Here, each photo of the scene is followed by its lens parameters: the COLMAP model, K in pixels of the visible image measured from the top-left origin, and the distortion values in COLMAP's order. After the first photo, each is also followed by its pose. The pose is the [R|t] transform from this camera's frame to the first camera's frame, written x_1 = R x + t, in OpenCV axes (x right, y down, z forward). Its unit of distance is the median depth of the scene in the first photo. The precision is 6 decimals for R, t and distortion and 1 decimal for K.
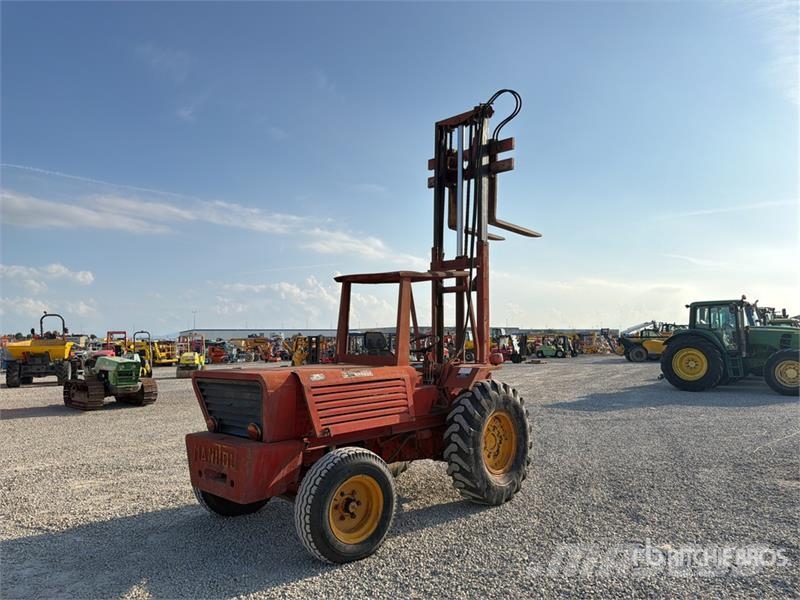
lens RADIAL K [[566.1, 0, 400.0], [0, 566.1, 300.0], [0, 0, 1]] dist [0.062620, -0.086605]
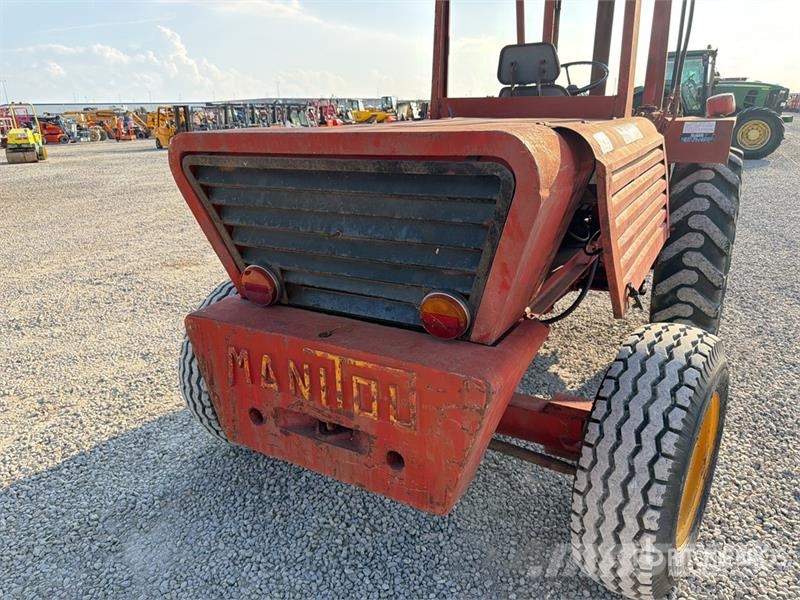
lens RADIAL K [[570.3, 0, 391.0], [0, 570.3, 298.4], [0, 0, 1]] dist [0.060908, -0.078347]
pose [[0.976108, -0.081408, 0.201458, -0.056383], [0.000589, 0.928150, 0.372205, 0.015800], [-0.217284, -0.363194, 0.906023, 0.113403]]
